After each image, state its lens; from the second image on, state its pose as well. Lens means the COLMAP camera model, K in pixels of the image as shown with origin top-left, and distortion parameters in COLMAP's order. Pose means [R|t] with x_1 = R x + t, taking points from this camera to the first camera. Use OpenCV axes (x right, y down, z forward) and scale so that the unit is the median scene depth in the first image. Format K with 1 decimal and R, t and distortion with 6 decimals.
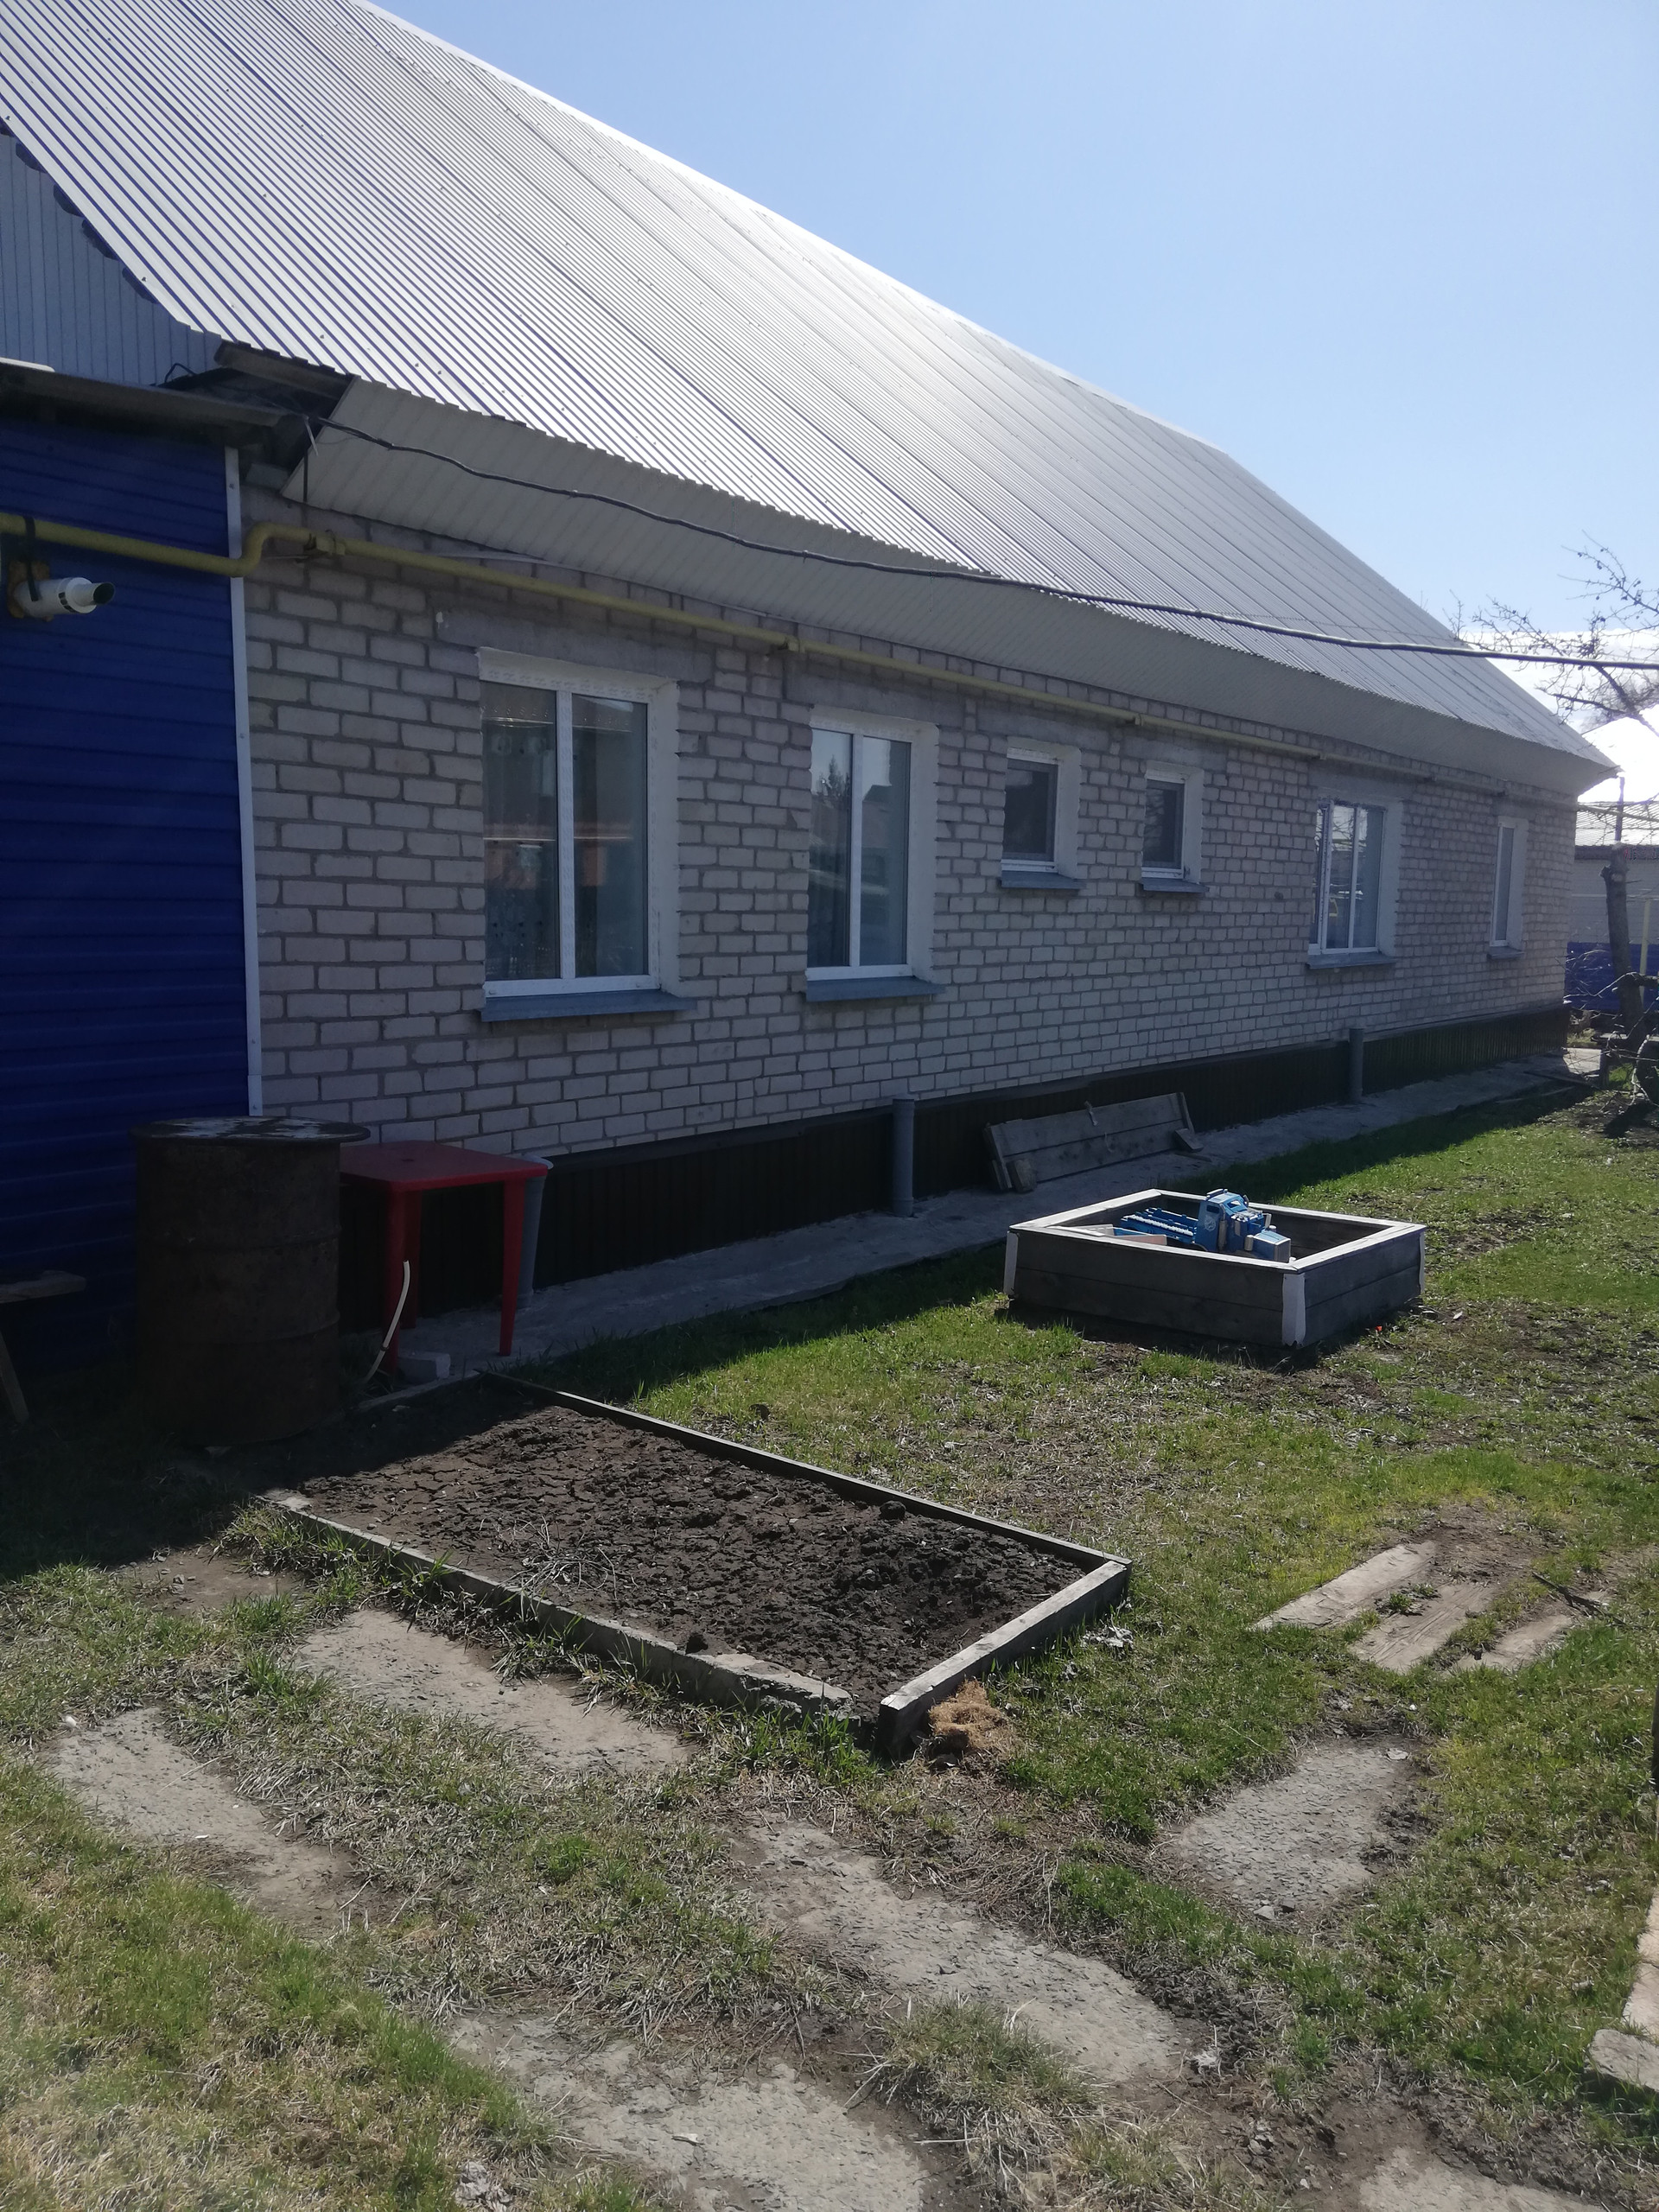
lens RADIAL K [[1706.2, 0, 829.5], [0, 1706.2, 1106.0], [0, 0, 1]] dist [0.056395, -0.082881]
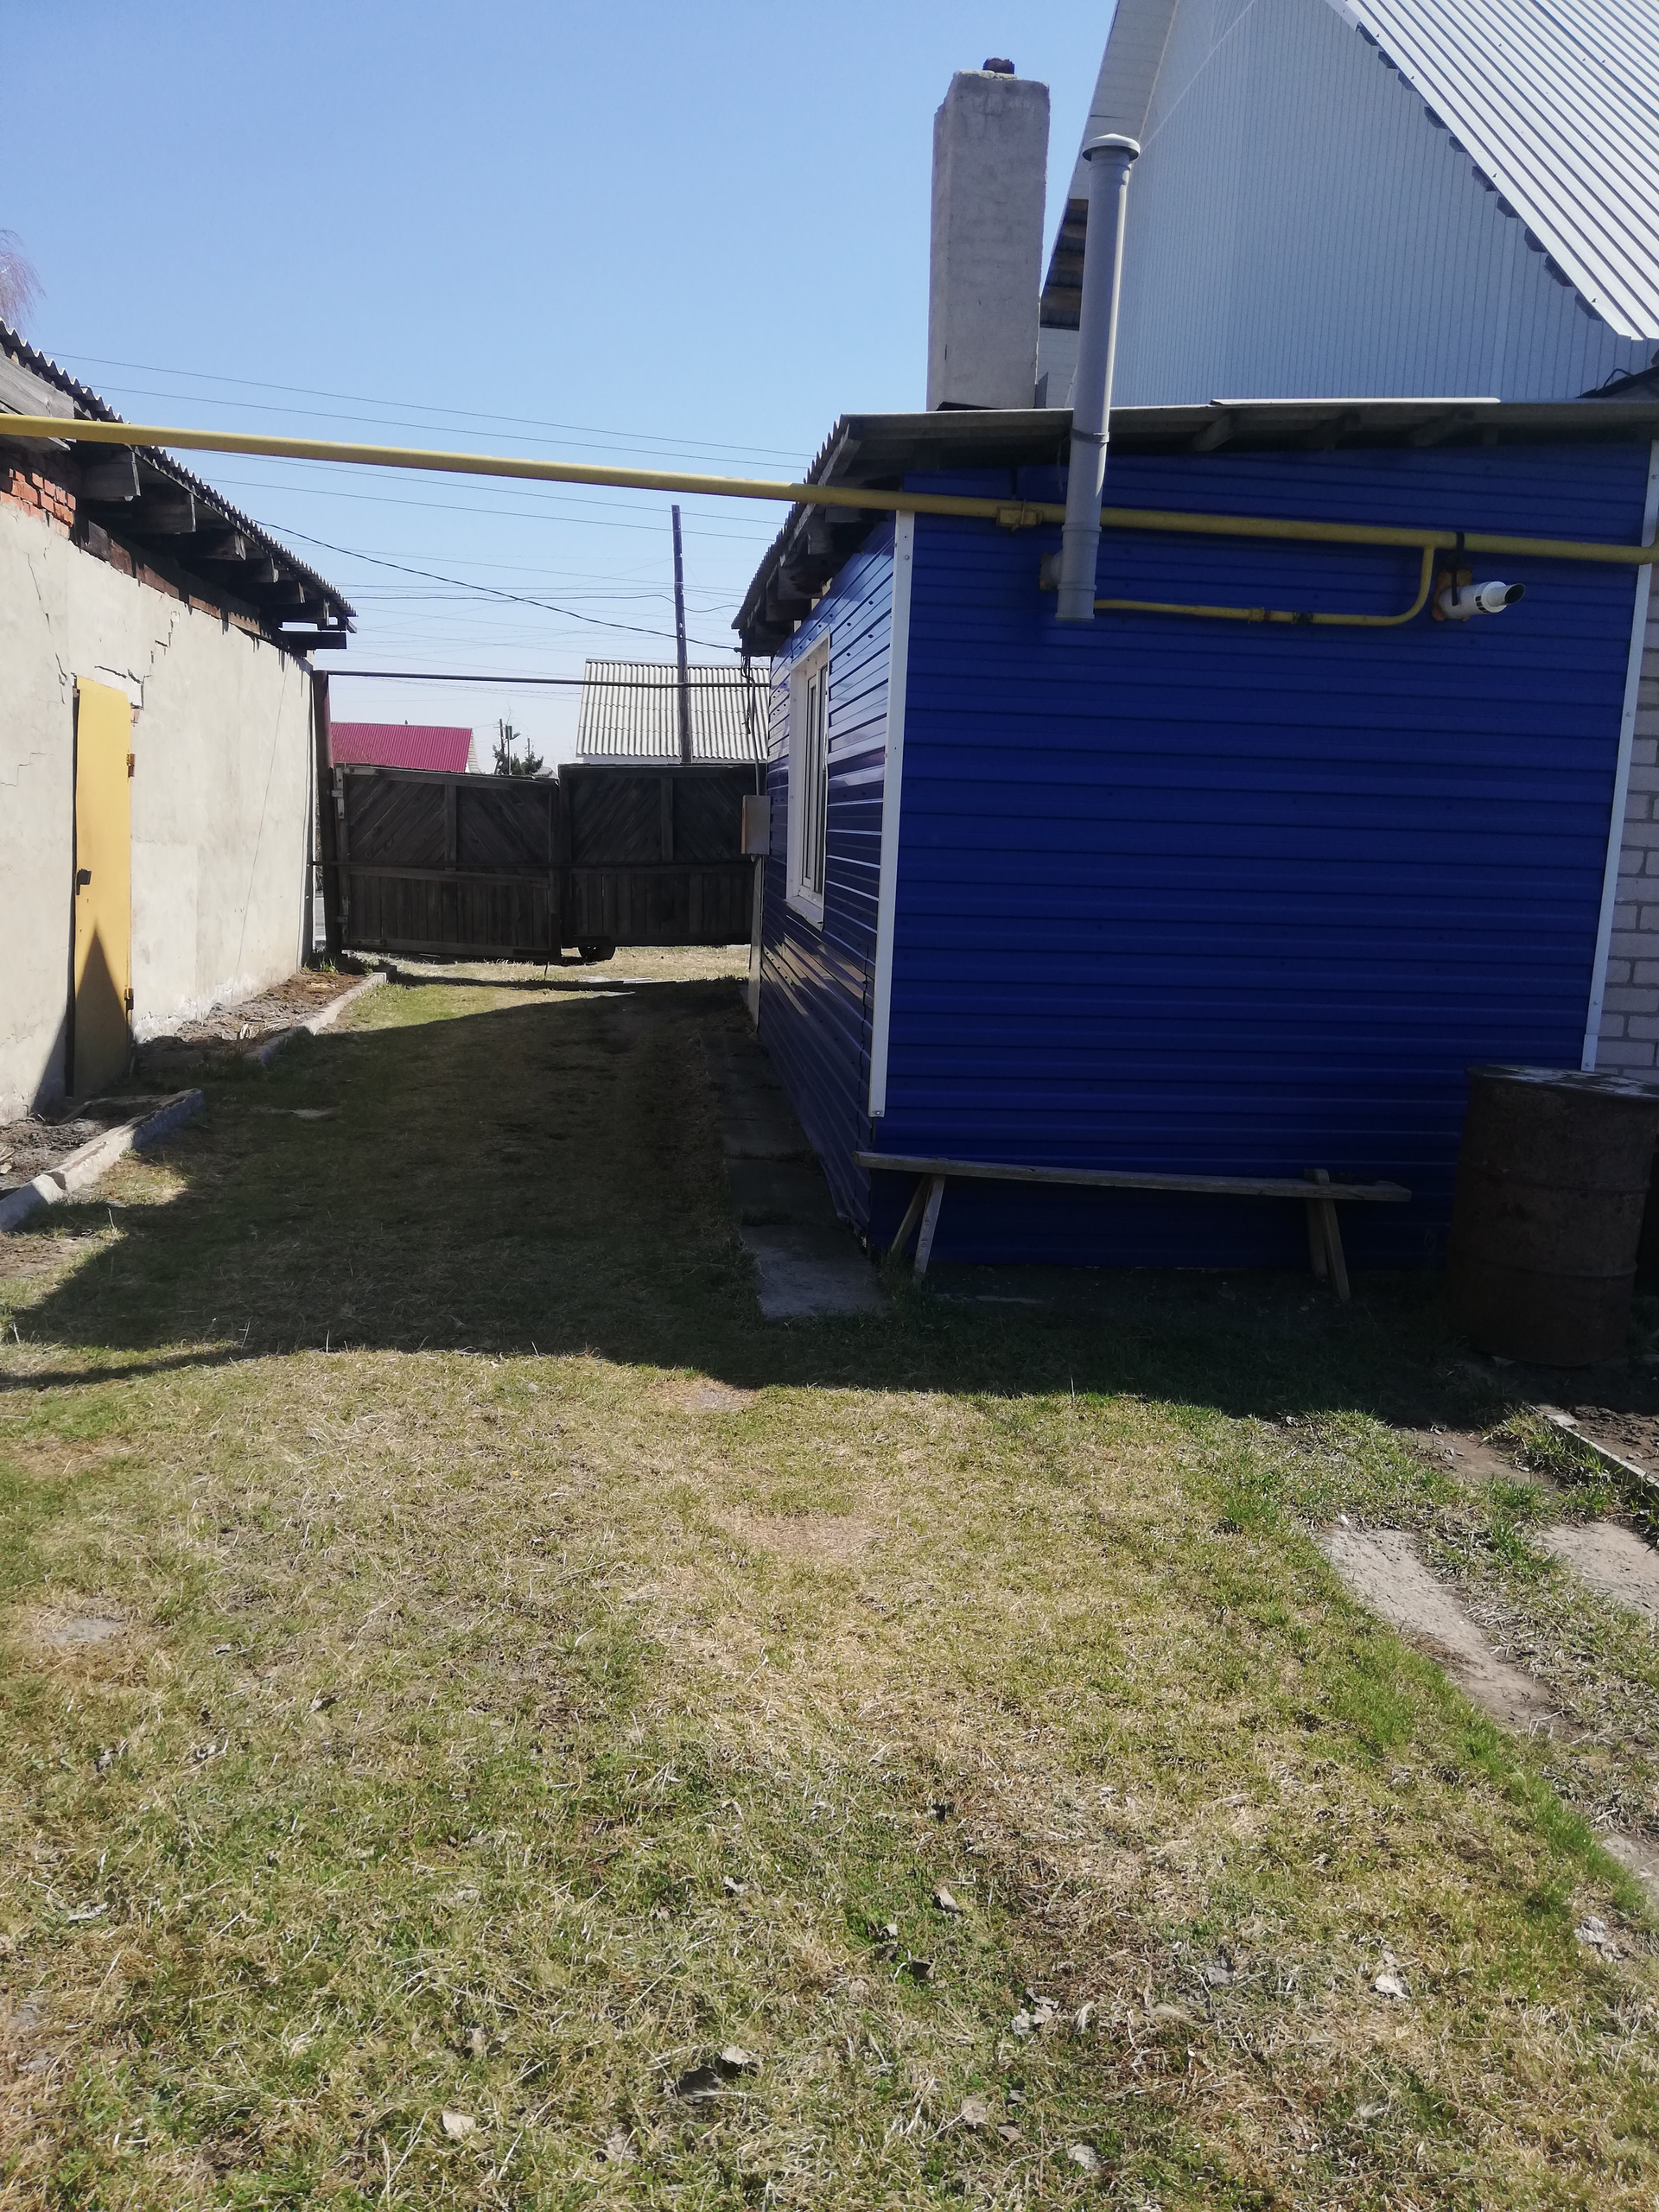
lens RADIAL K [[1706.2, 0, 829.5], [0, 1706.2, 1106.0], [0, 0, 1]] dist [0.056395, -0.082881]
pose [[0.719982, 0.131893, -0.681345, 0.082383], [-0.119656, 0.990664, 0.065329, 0.018859], [0.683600, 0.034491, 0.729042, -0.143681]]
